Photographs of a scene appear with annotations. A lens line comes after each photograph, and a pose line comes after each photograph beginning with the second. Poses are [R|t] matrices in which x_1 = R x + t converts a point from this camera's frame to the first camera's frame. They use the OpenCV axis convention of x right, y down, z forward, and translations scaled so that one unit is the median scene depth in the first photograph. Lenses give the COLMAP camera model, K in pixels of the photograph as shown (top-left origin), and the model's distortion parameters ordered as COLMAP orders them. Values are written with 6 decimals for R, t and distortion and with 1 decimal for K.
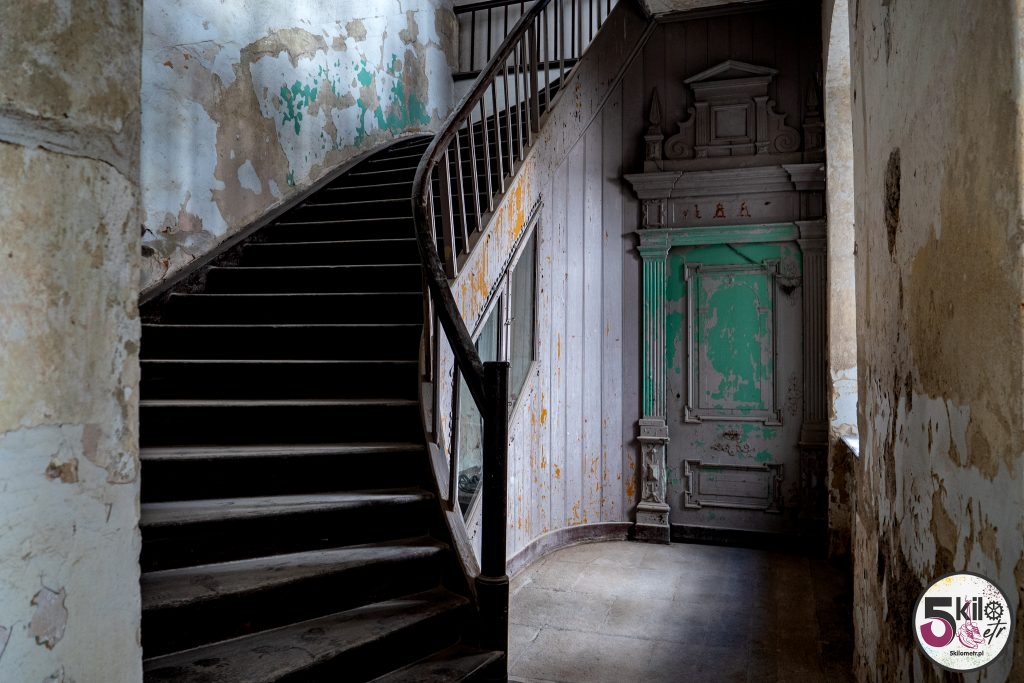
lens RADIAL K [[733.1, 0, 512.7], [0, 733.1, 331.3], [0, 0, 1]] dist [-0.060512, 0.002283]
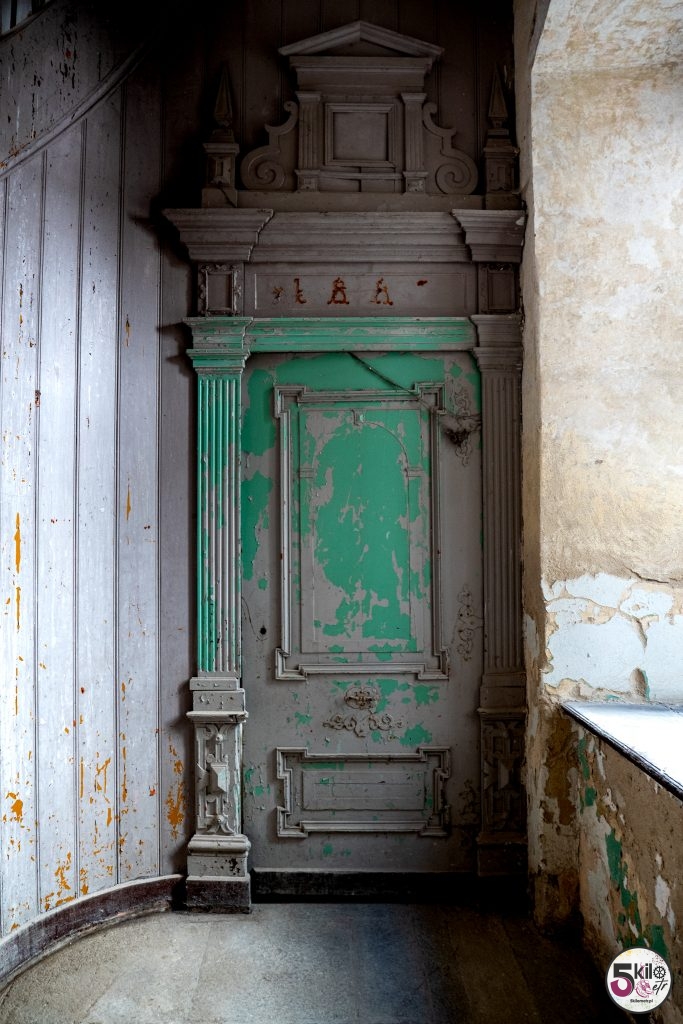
lens RADIAL K [[733.1, 0, 342.5], [0, 733.1, 513.3], [0, 0, 1]] dist [-0.060512, 0.002283]
pose [[0.937800, 0.001130, 0.347173, 0.096271], [-0.000028, 0.999995, -0.003180, 0.003312], [-0.347175, 0.002973, 0.937796, 0.484794]]
